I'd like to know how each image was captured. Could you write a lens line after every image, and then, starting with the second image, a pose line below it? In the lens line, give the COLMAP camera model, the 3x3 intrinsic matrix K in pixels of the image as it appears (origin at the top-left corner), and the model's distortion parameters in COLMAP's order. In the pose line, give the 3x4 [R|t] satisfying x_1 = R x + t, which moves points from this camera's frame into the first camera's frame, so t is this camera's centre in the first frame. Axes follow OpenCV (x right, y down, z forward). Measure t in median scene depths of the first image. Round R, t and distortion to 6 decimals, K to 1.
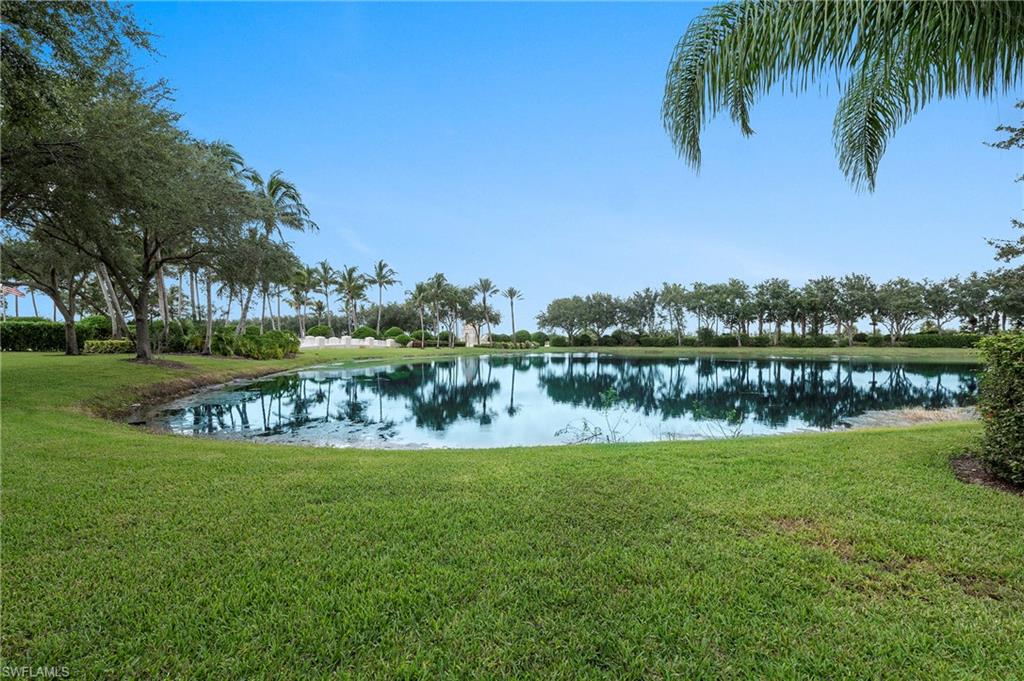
lens RADIAL K [[408.7, 0, 508.4], [0, 408.7, 343.1], [0, 0, 1]] dist [0.000088, -0.000088]
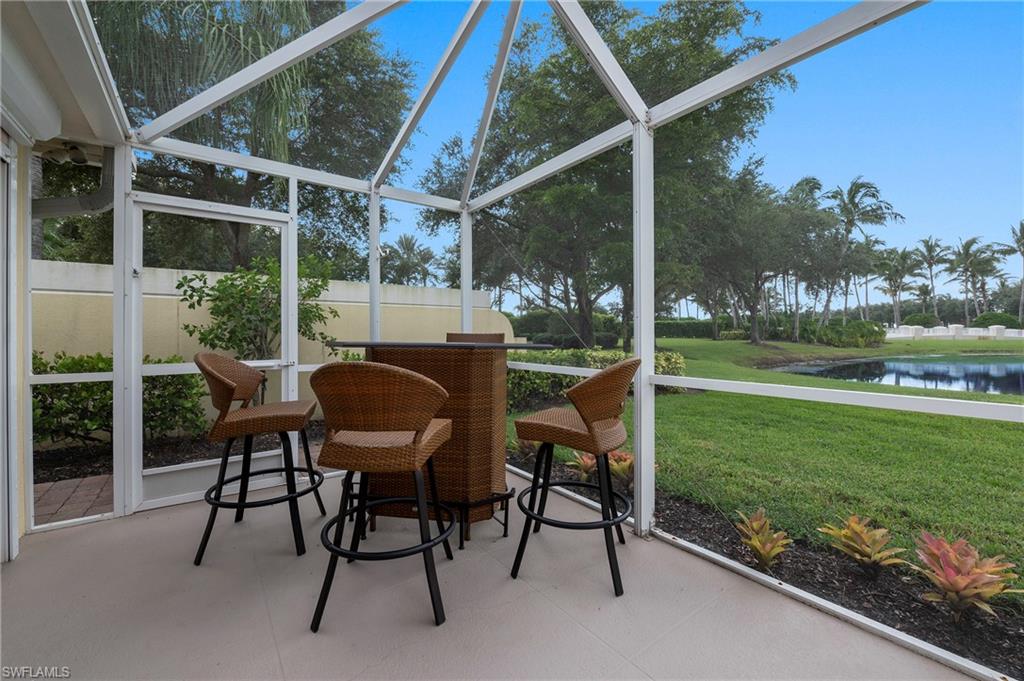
lens RADIAL K [[420.1, 0, 514.2], [0, 420.1, 333.4], [0, 0, 1]] dist [-0.002482, -0.000552]
pose [[0.333463, -0.002148, -0.942761, 0.076502], [0.000491, 0.999998, -0.002105, 0.001363], [0.942763, 0.000239, 0.333464, -0.098801]]
